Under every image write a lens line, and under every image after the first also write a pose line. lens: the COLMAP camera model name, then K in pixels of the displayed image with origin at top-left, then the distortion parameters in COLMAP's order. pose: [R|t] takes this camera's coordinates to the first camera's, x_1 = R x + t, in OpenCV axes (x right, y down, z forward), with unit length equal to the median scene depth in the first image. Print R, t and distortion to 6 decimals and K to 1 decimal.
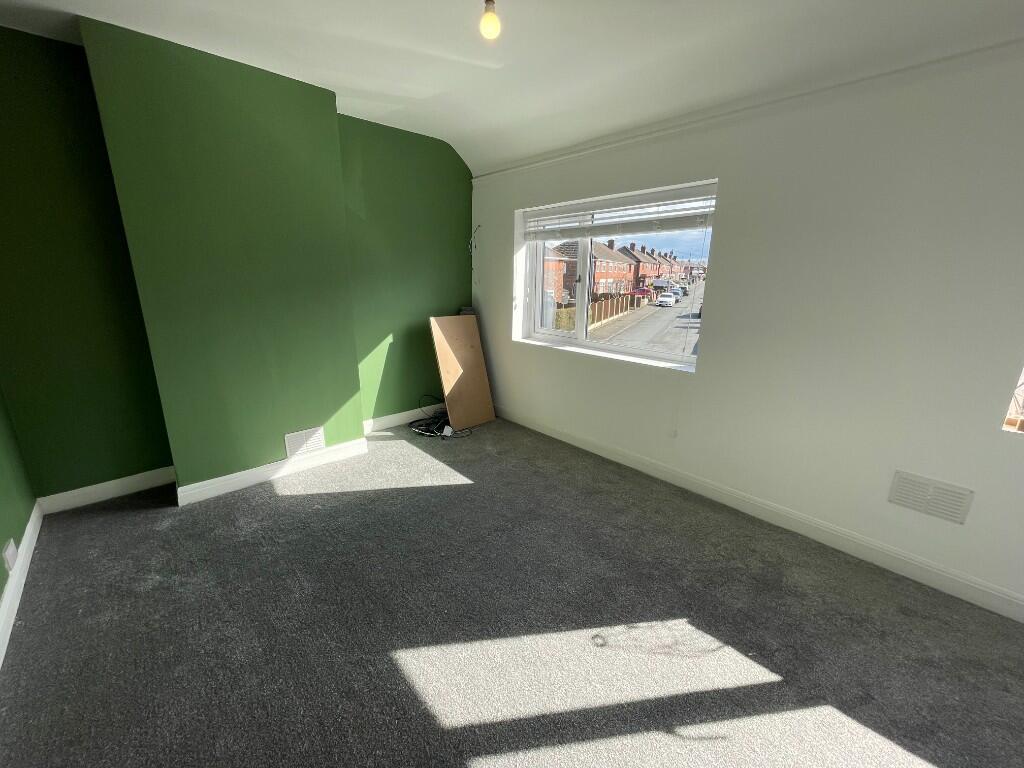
lens RADIAL K [[411.8, 0, 510.1], [0, 411.8, 380.8], [0, 0, 1]] dist [-0.001157, -0.000716]
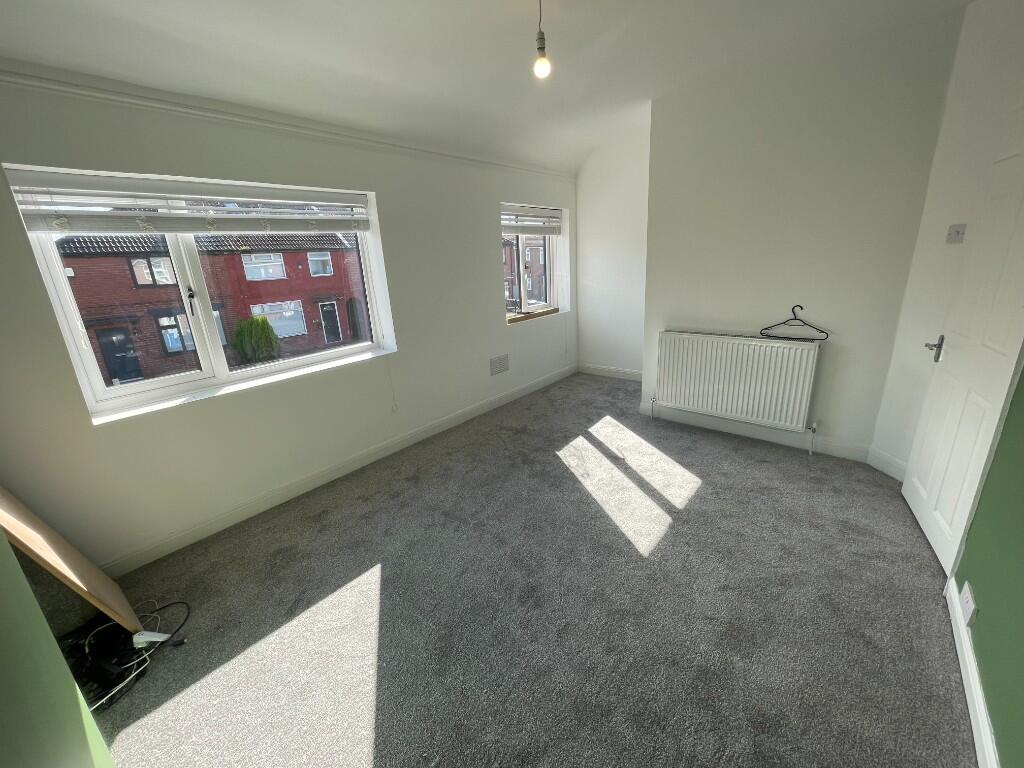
lens RADIAL K [[411.8, 0, 510.1], [0, 411.8, 380.8], [0, 0, 1]] dist [-0.001157, -0.000716]
pose [[-0.131198, -0.292528, 0.947214, -0.807604], [0.299781, 0.899033, 0.319171, -0.239553], [-0.944944, 0.325831, -0.030257, 0.777926]]
